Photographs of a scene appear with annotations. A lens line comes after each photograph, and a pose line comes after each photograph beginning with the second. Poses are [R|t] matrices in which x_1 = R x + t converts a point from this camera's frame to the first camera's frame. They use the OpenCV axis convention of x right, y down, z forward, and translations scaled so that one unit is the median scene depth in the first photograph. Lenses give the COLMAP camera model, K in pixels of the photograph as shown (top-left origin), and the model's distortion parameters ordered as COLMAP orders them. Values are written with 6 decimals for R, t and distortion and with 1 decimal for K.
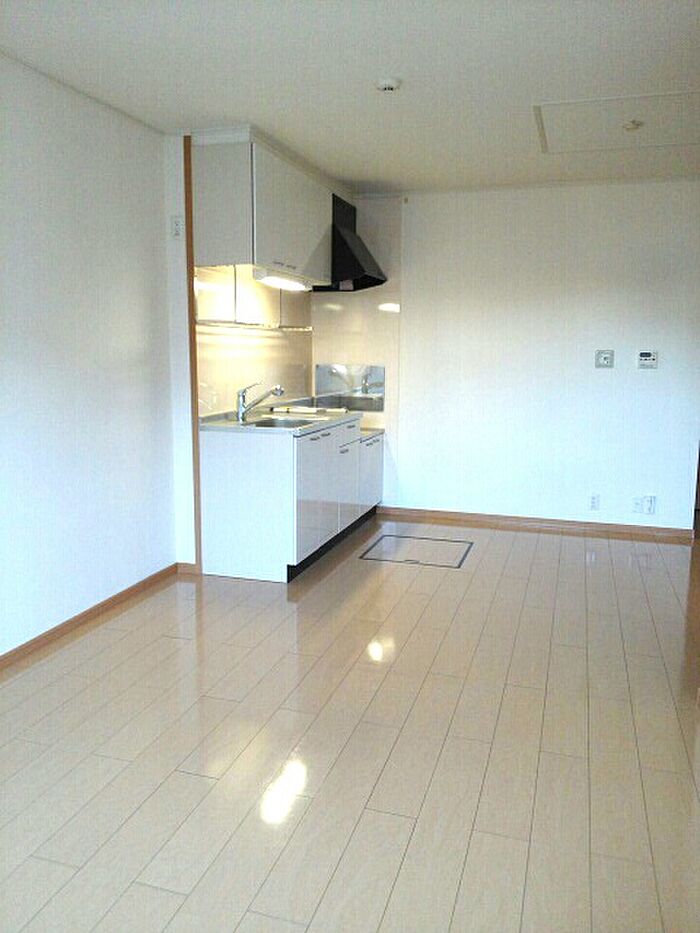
lens RADIAL K [[734.3, 0, 348.9], [0, 734.3, 451.4], [0, 0, 1]] dist [0.111360, -0.186892]
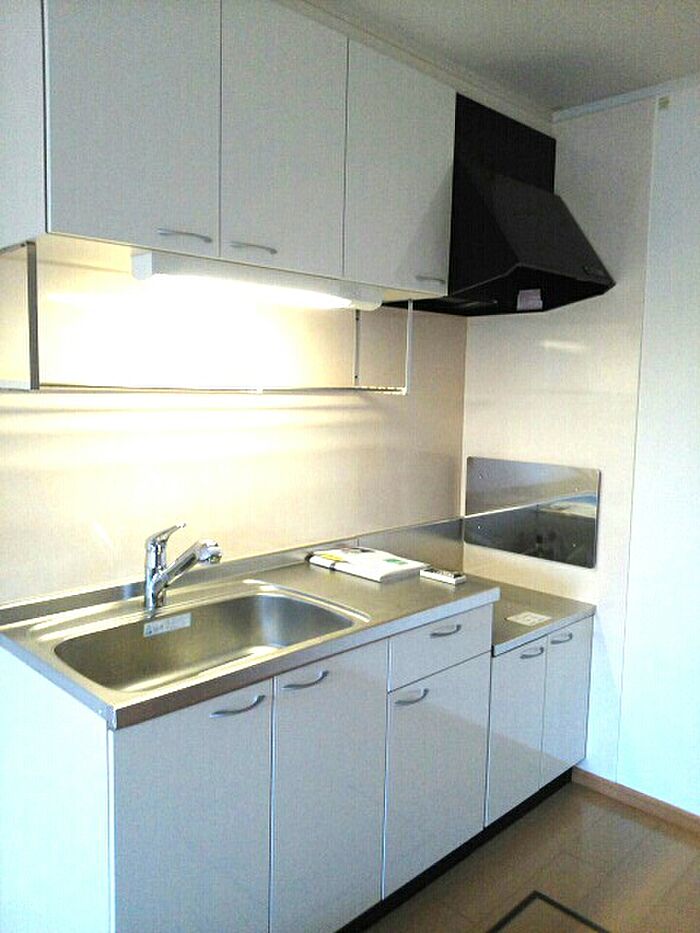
lens RADIAL K [[734.3, 0, 348.9], [0, 734.3, 451.4], [0, 0, 1]] dist [0.111360, -0.186892]
pose [[0.884909, 0.049390, -0.463138, 0.124834], [-0.074667, 0.996544, -0.036391, -0.100697], [0.459740, 0.066784, 0.885539, 0.527866]]
